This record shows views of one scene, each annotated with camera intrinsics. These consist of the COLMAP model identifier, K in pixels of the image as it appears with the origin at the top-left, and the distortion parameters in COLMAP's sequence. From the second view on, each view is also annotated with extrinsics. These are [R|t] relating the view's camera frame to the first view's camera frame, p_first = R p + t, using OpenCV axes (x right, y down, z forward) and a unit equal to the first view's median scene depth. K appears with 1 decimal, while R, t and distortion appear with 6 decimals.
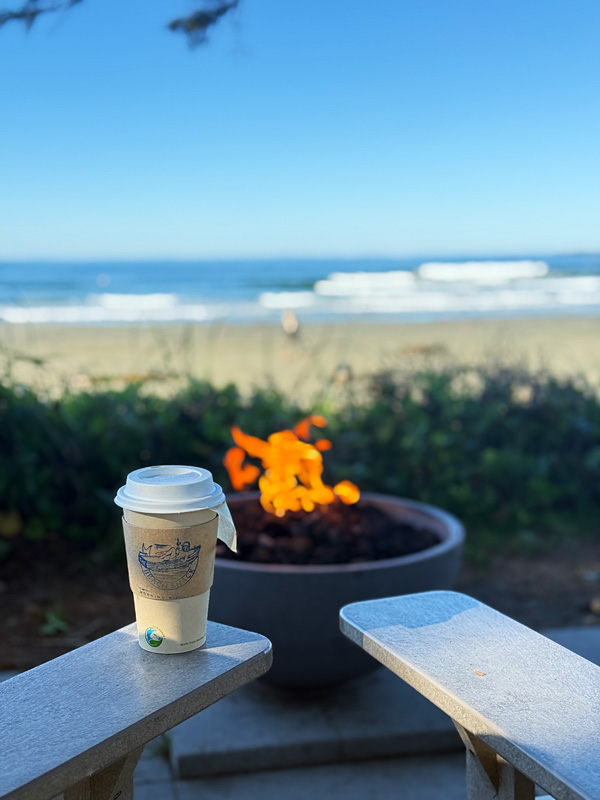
lens RADIAL K [[1090.8, 0, 300.0], [0, 1090.8, 400.0], [0, 0, 1]] dist [0.134551, -0.024574]
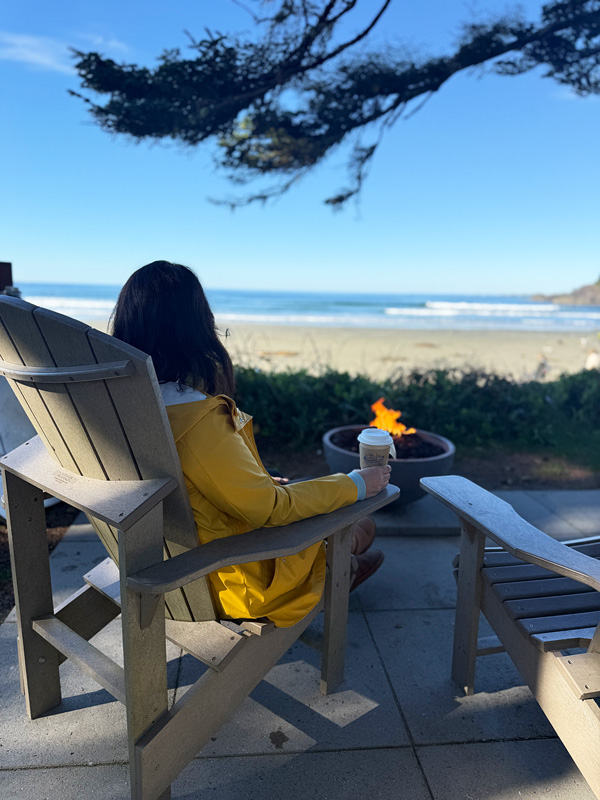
lens RADIAL K [[552.8, 0, 300.0], [0, 552.8, 400.0], [0, 0, 1]] dist [0.106815, -0.000110]
pose [[0.993091, 0.058073, -0.101966, -0.041921], [-0.051196, 0.996315, 0.068818, -0.031482], [0.105587, -0.063122, 0.992405, -0.147630]]
